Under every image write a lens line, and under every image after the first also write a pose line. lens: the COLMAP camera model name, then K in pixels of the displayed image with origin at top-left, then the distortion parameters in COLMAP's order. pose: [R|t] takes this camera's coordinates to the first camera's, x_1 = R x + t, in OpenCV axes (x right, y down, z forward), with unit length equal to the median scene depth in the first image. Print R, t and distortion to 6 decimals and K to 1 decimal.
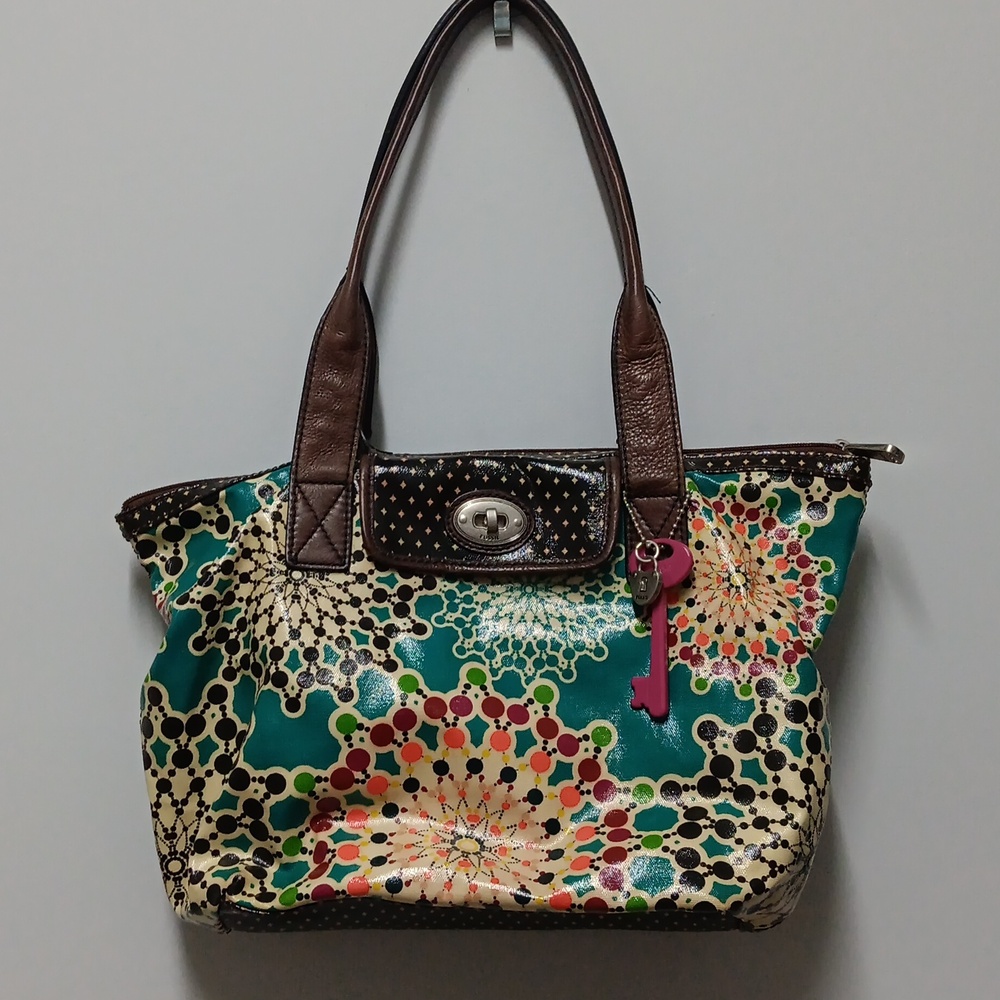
lens RADIAL K [[1242.7, 0, 501.1], [0, 1242.7, 522.6], [0, 0, 1]] dist [0.054924, -0.007738]
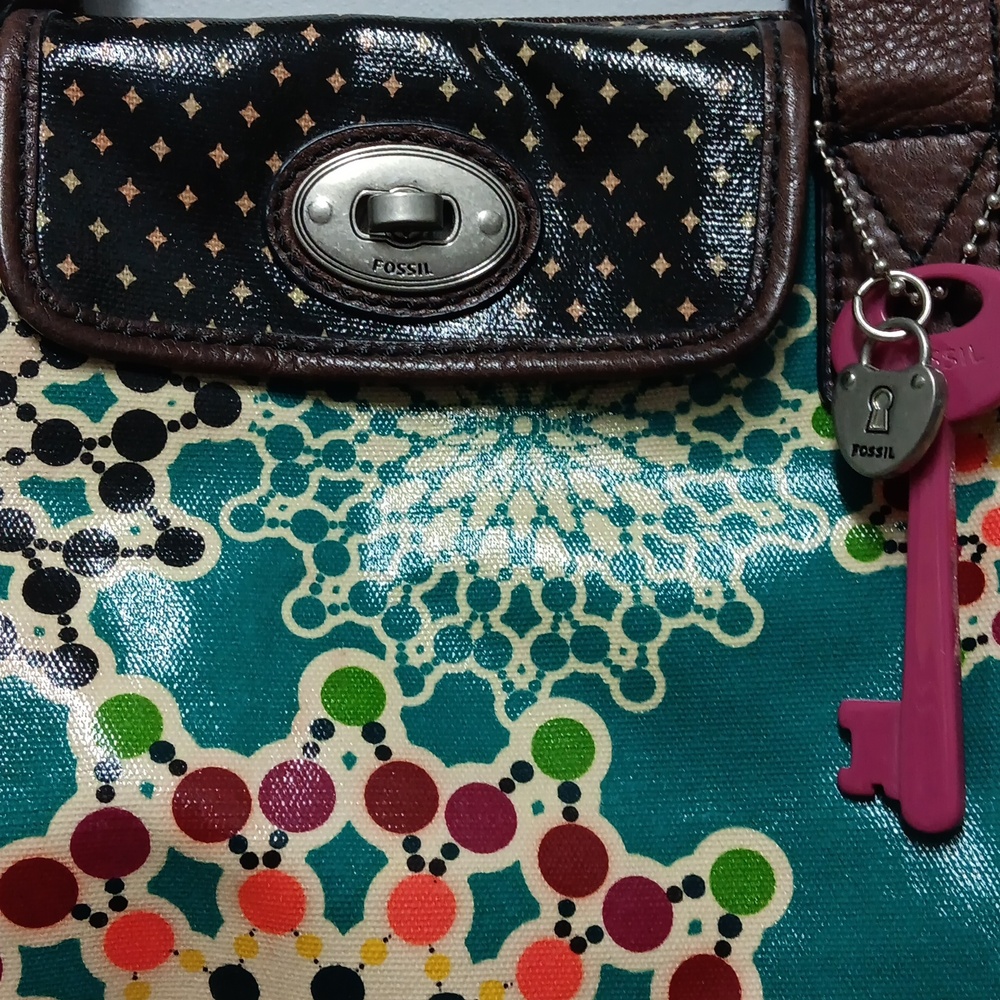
lens RADIAL K [[1242.7, 0, 501.1], [0, 1242.7, 522.6], [0, 0, 1]] dist [0.054924, -0.007738]
pose [[0.999433, 0.004143, -0.033428, 0.028359], [-0.000089, 0.992727, 0.120386, 0.039953], [0.033684, -0.120315, 0.992164, 0.675764]]
